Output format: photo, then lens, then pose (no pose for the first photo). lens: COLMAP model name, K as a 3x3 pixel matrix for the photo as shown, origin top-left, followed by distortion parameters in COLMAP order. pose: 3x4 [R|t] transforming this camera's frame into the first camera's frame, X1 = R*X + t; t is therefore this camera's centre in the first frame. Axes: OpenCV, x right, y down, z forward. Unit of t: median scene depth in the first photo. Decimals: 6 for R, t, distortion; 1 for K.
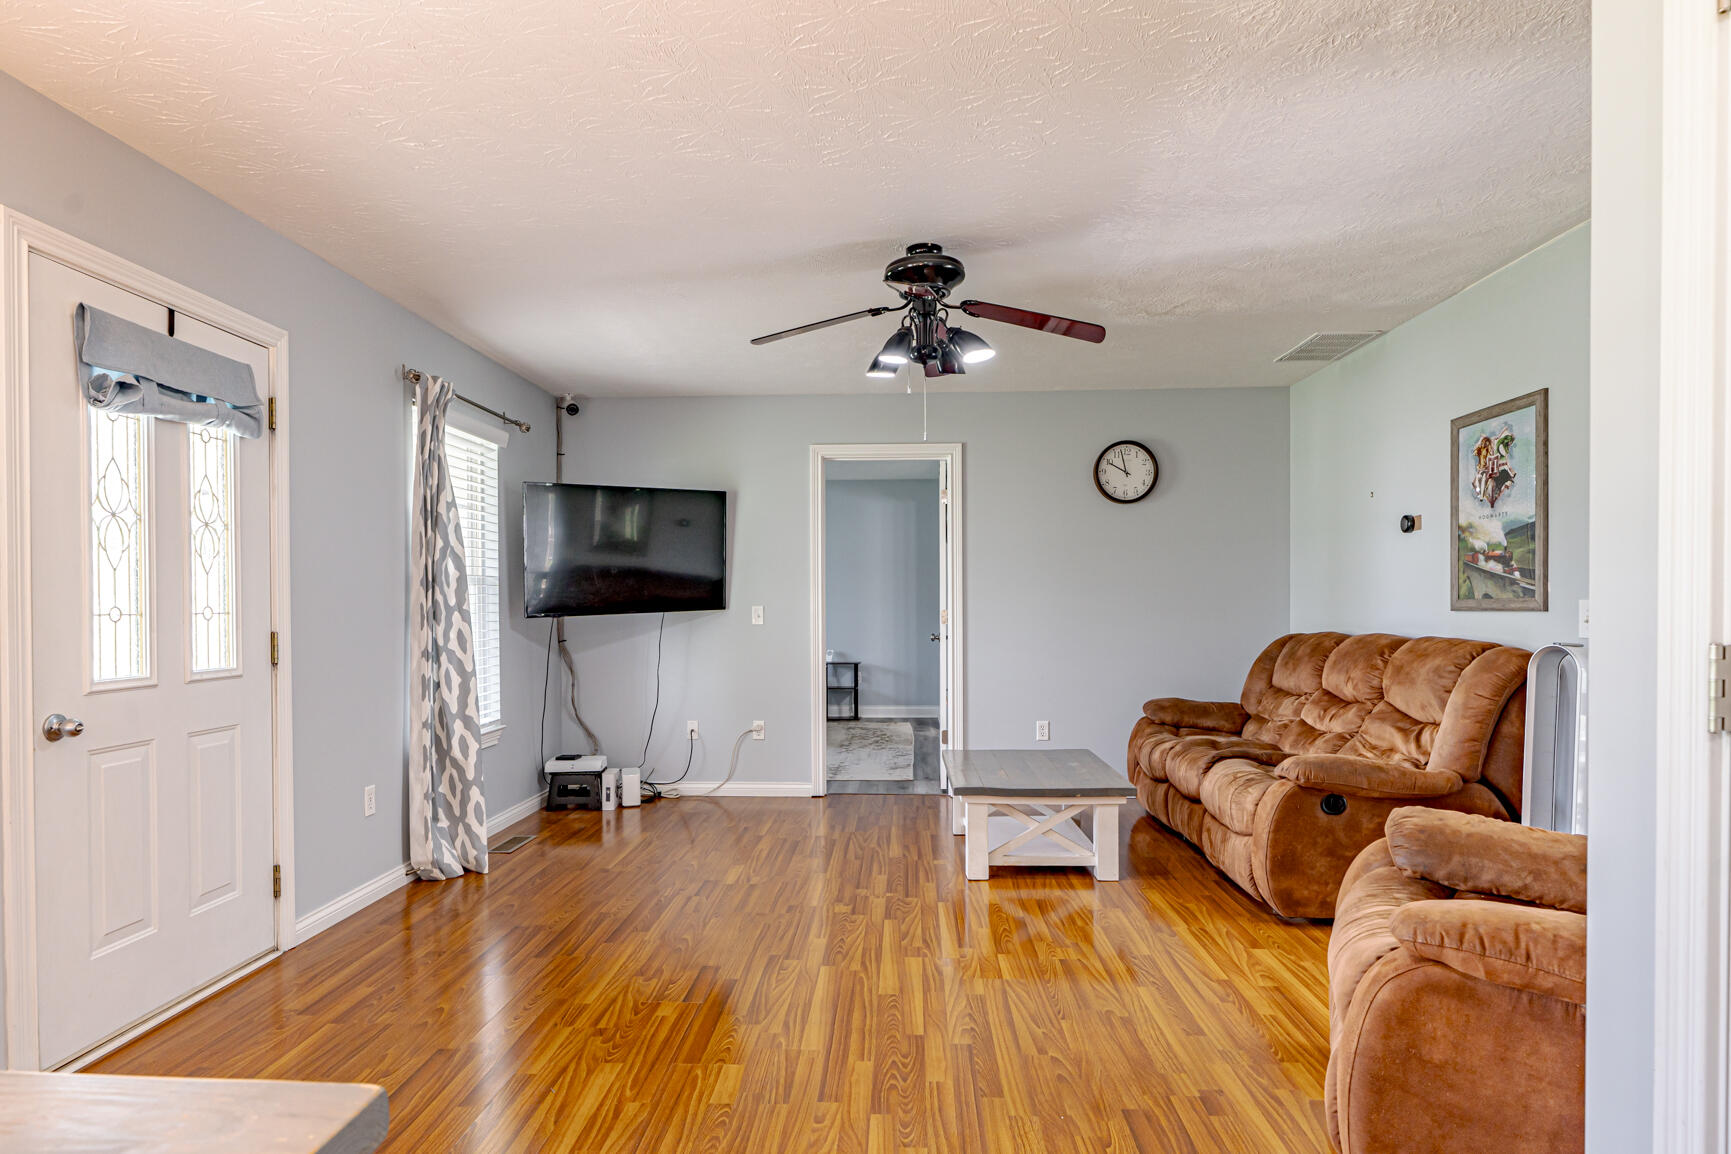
lens RADIAL K [[973.6, 0, 841.8], [0, 973.6, 612.7], [0, 0, 1]] dist [-0.006944, 0.002078]
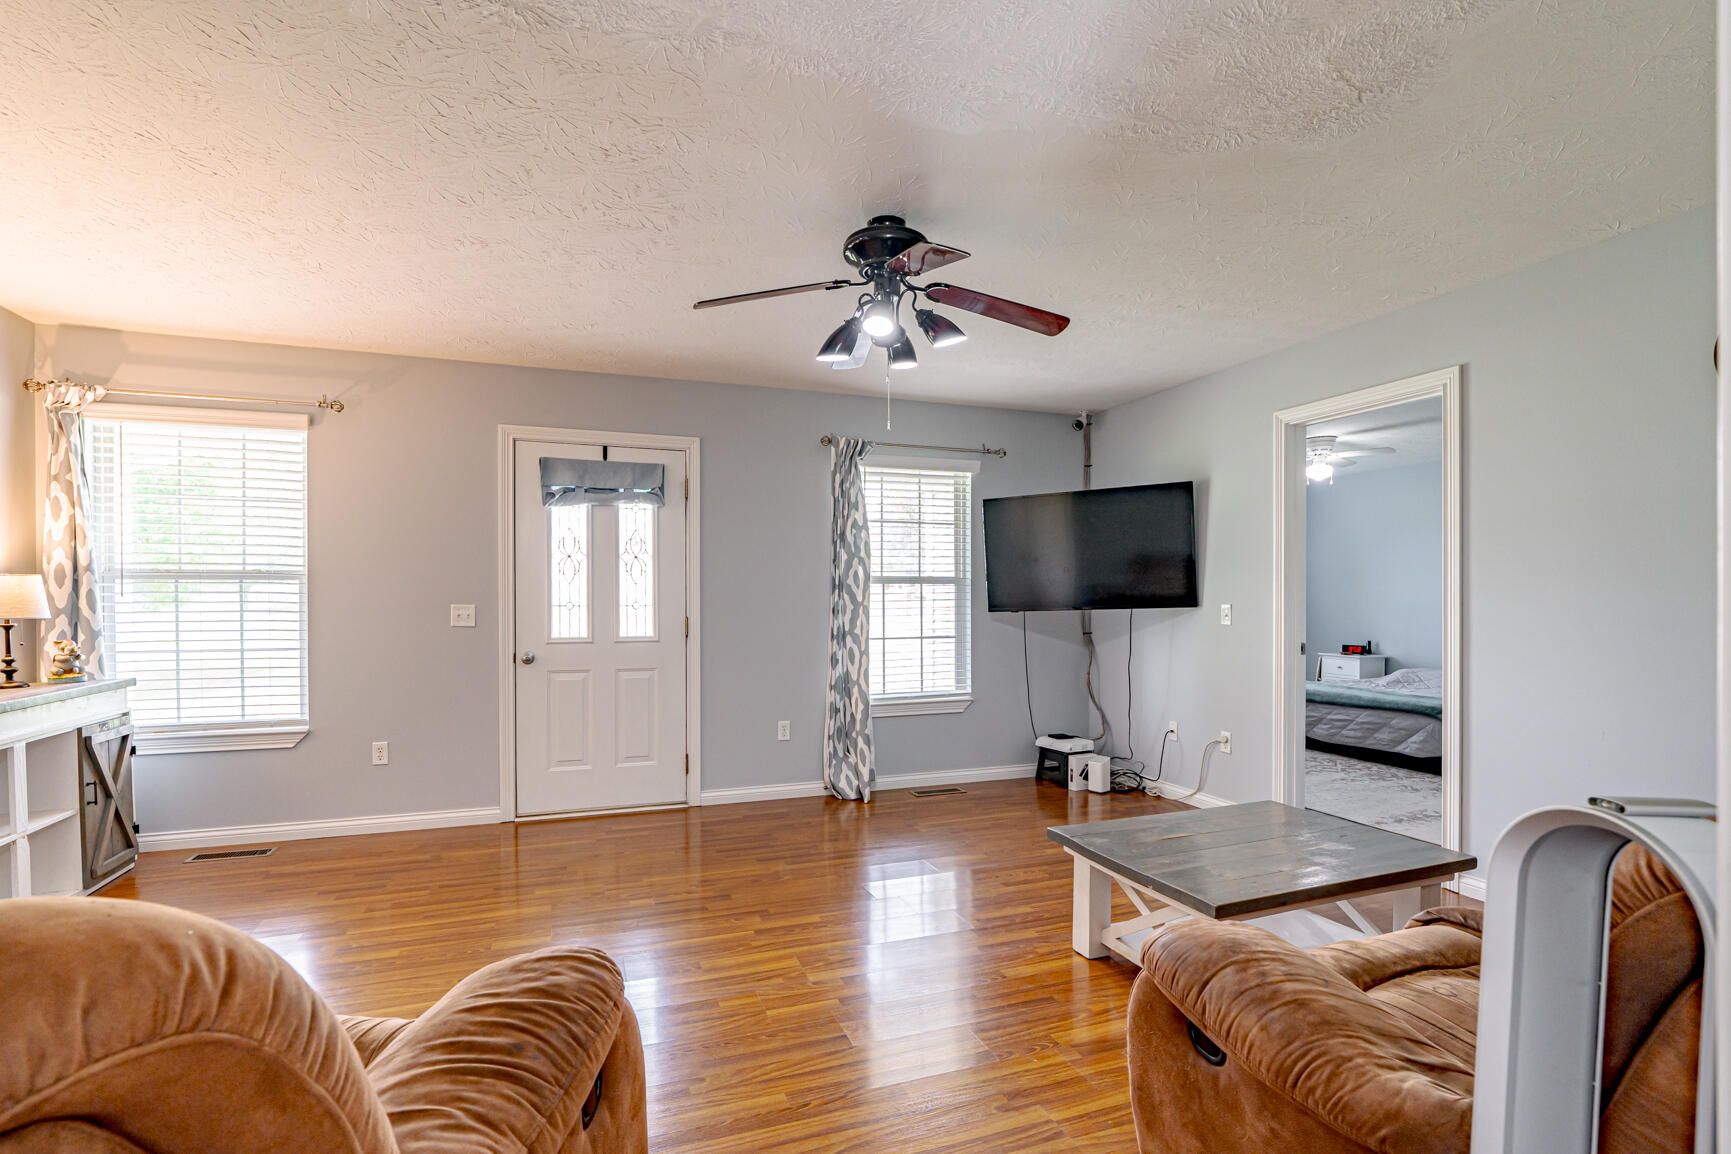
lens RADIAL K [[814.5, 0, 859.5], [0, 814.5, 598.8], [0, 0, 1]] dist [-0.003137, -0.000787]
pose [[0.400524, 0.005690, -0.916269, 0.697688], [-0.009806, 0.999950, 0.001923, -0.014450], [0.916234, 0.008215, 0.400560, 0.582441]]
